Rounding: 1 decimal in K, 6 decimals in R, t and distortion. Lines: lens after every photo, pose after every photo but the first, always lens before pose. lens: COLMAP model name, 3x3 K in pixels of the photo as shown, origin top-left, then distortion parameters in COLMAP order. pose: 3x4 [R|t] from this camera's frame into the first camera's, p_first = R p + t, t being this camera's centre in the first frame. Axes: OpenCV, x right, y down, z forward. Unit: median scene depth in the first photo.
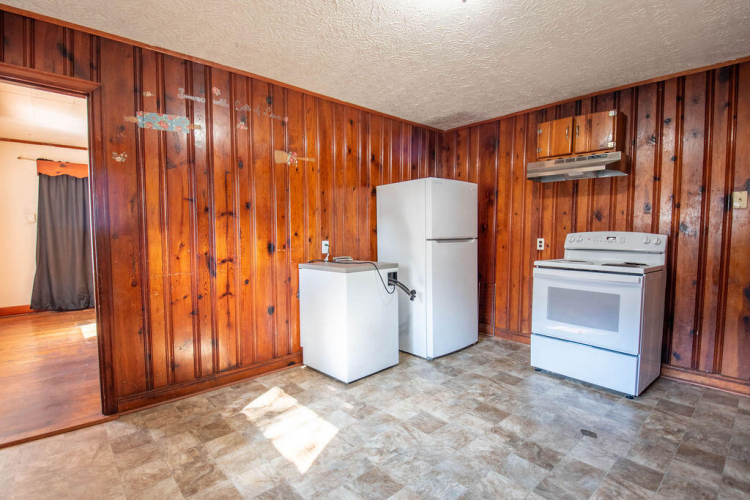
lens RADIAL K [[358.1, 0, 369.4], [0, 358.1, 249.6], [0, 0, 1]] dist [-0.009346, -0.007815]
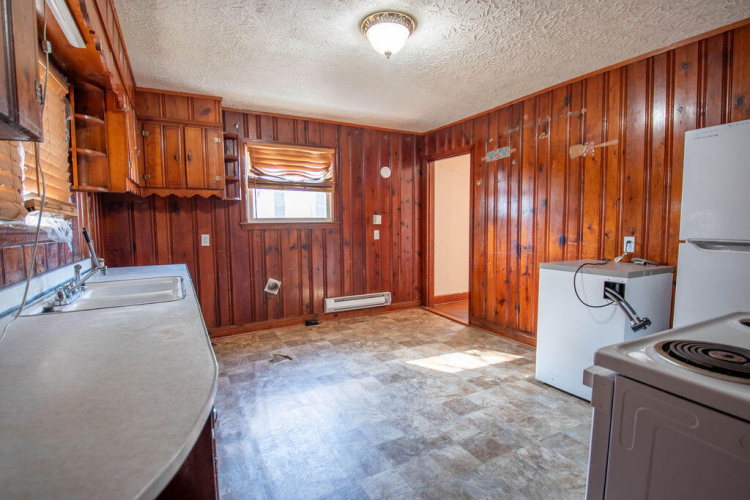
lens RADIAL K [[358.1, 0, 371.7], [0, 358.1, 246.5], [0, 0, 1]] dist [-0.009346, -0.007815]
pose [[-0.227252, 0.068734, -0.971407, 0.892668], [-0.044019, 0.995761, 0.080755, -0.047414], [0.972841, 0.061112, -0.223263, 0.689369]]
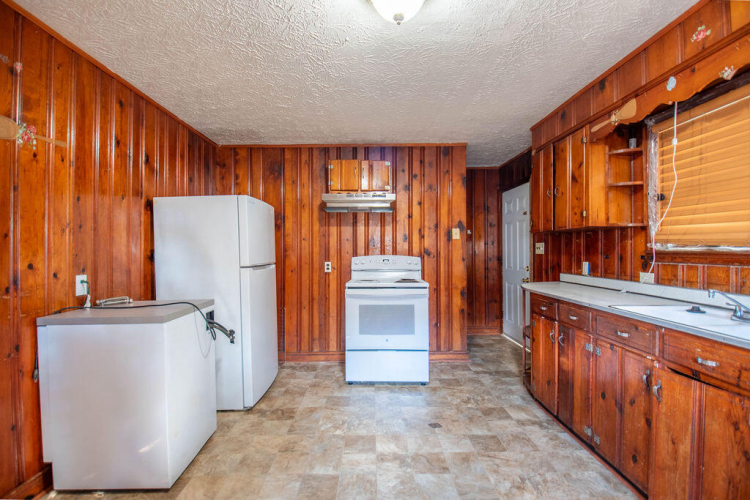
lens RADIAL K [[333.9, 0, 372.1], [0, 333.9, 249.2], [0, 0, 1]] dist [0.006475, -0.016613]
pose [[0.663179, 0.001447, 0.748459, -0.248581], [0.046856, 0.997956, -0.043447, -0.023539], [-0.746993, 0.063883, 0.661756, 0.257049]]
